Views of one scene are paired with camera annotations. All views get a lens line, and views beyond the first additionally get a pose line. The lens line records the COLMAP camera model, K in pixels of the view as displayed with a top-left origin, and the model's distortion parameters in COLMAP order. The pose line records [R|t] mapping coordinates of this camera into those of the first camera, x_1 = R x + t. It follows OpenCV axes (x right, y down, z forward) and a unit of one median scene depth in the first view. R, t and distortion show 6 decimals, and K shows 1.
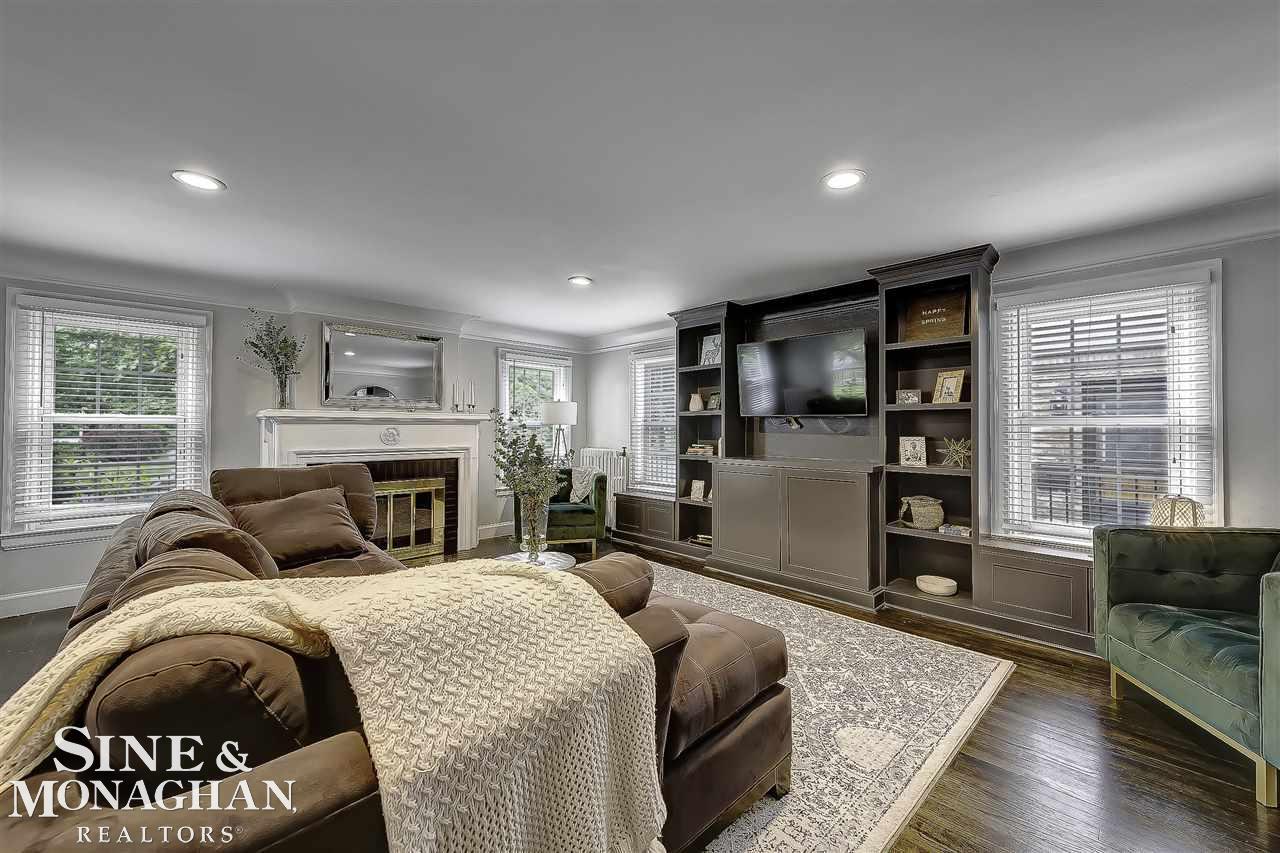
lens RADIAL K [[496.1, 0, 640.0], [0, 496.1, 426.5], [0, 0, 1]] dist [0.002941, 0.000229]
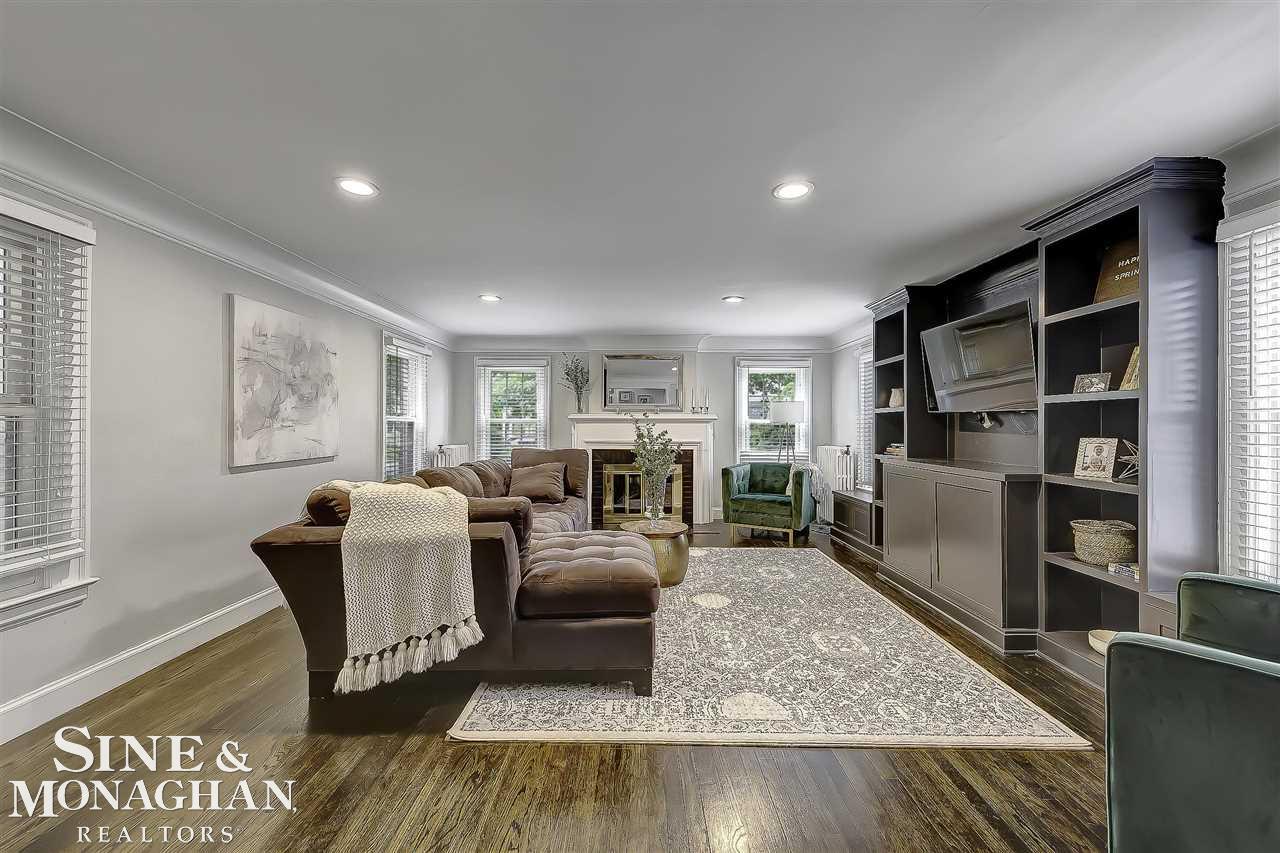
lens RADIAL K [[498.2, 0, 640.0], [0, 498.2, 426.5], [0, 0, 1]] dist [0.001071, 0.000090]
pose [[0.716419, 0.001581, -0.697669, 0.517314], [0.001302, 0.999993, 0.003603, -0.000103], [0.697669, -0.003490, 0.716412, 0.005938]]
